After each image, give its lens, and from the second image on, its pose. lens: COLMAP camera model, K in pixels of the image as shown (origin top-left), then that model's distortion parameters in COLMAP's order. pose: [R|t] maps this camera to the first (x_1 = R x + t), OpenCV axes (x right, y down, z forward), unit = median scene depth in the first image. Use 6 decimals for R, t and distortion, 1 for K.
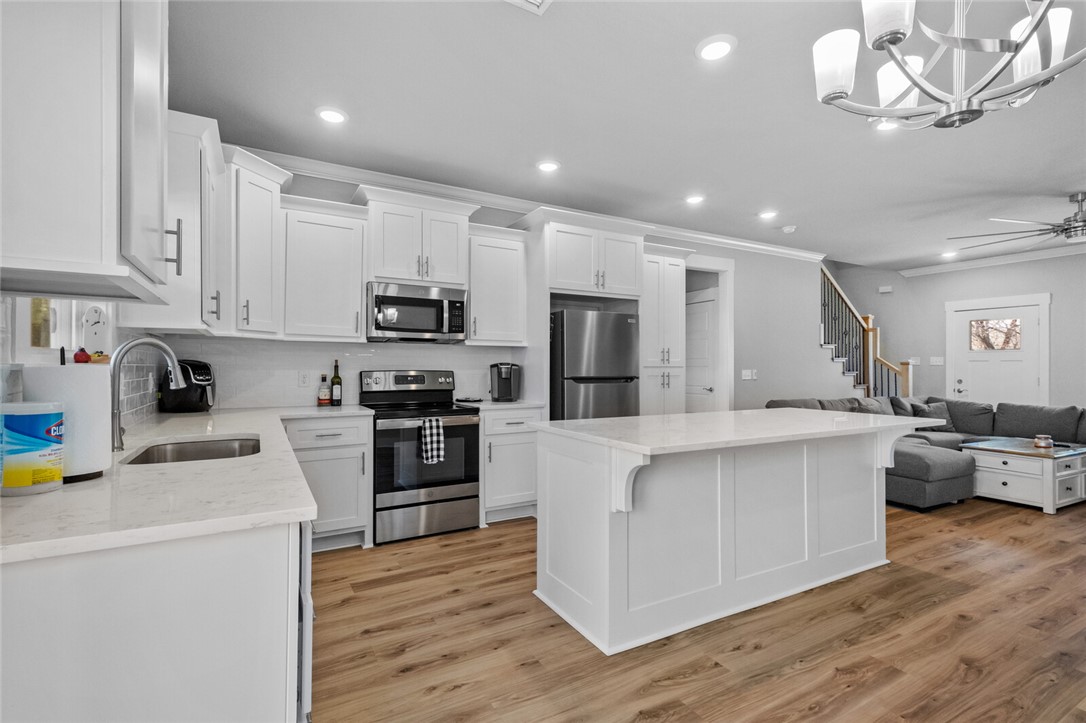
lens RADIAL K [[498.6, 0, 543.0], [0, 498.6, 361.5], [0, 0, 1]] dist [-0.015114, -0.000261]
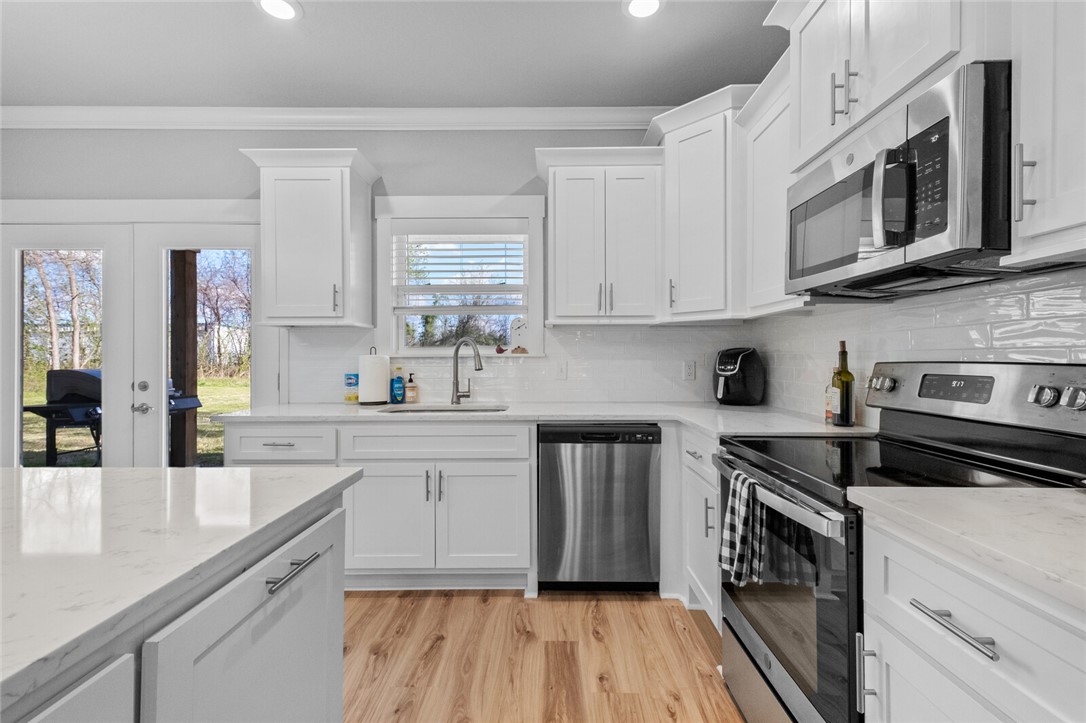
lens RADIAL K [[479.5, 0, 543.0], [0, 479.5, 361.5], [0, 0, 1]] dist [0.032267, 0.000061]
pose [[-0.505045, 0.002551, -0.863089, 0.200316], [0.007929, 0.999967, -0.001684, 0.017536], [0.863057, -0.007694, -0.505049, 0.985152]]
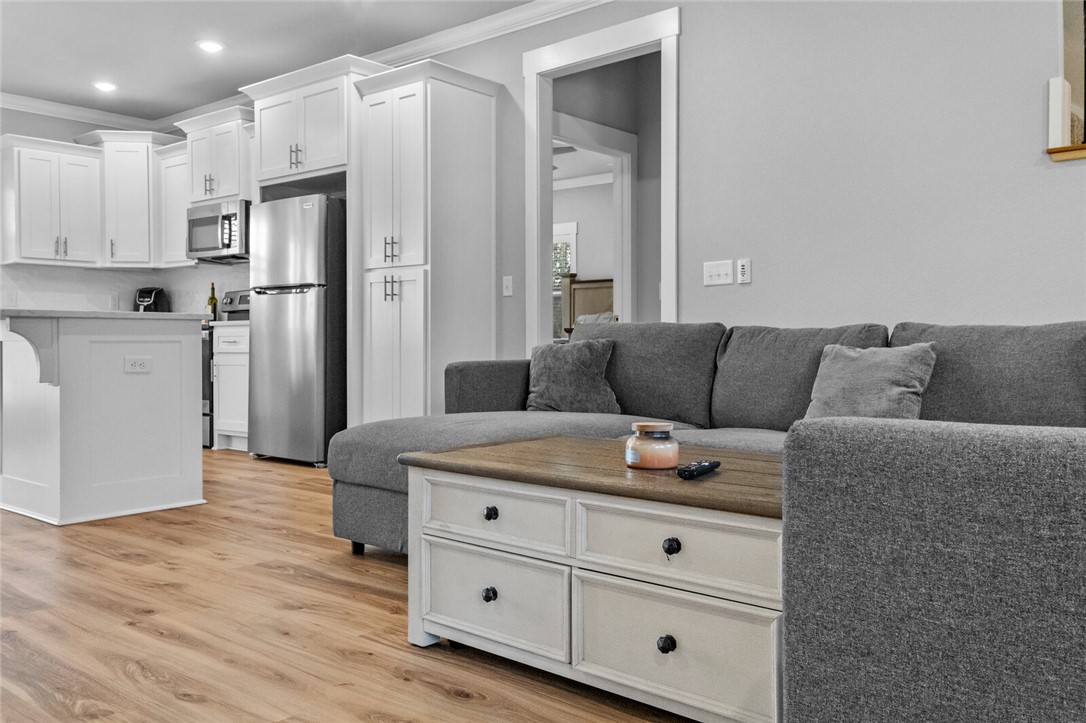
lens RADIAL K [[874.2, 0, 541.2], [0, 874.2, 339.0], [0, 0, 1]] dist [0.034664, -0.002784]
pose [[0.352343, -0.000978, -0.935870, 1.657286], [0.010019, 0.999946, 0.002727, 0.123414], [0.935817, -0.010338, 0.352334, 0.994145]]
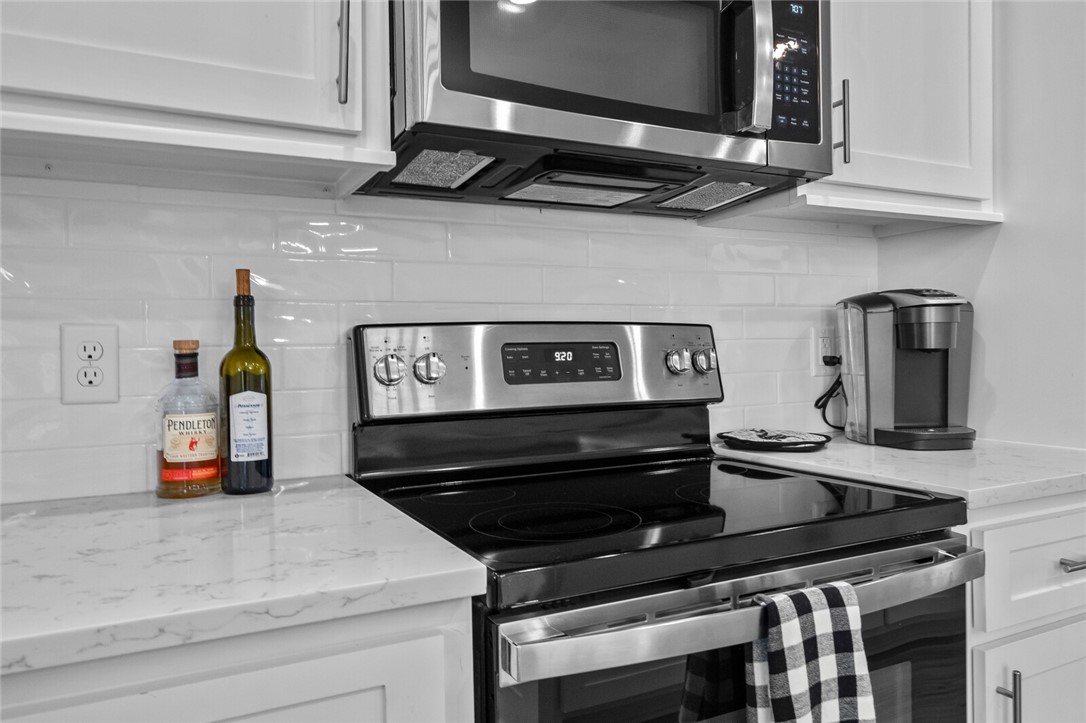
lens RADIAL K [[787.0, 0, 543.0], [0, 787.0, 361.5], [0, 0, 1]] dist [-0.054558, 0.000246]
pose [[0.998352, -0.013729, -0.055713, -0.274846], [0.015771, 0.999213, 0.036385, 0.024967], [0.055170, -0.037204, 0.997784, 0.685529]]
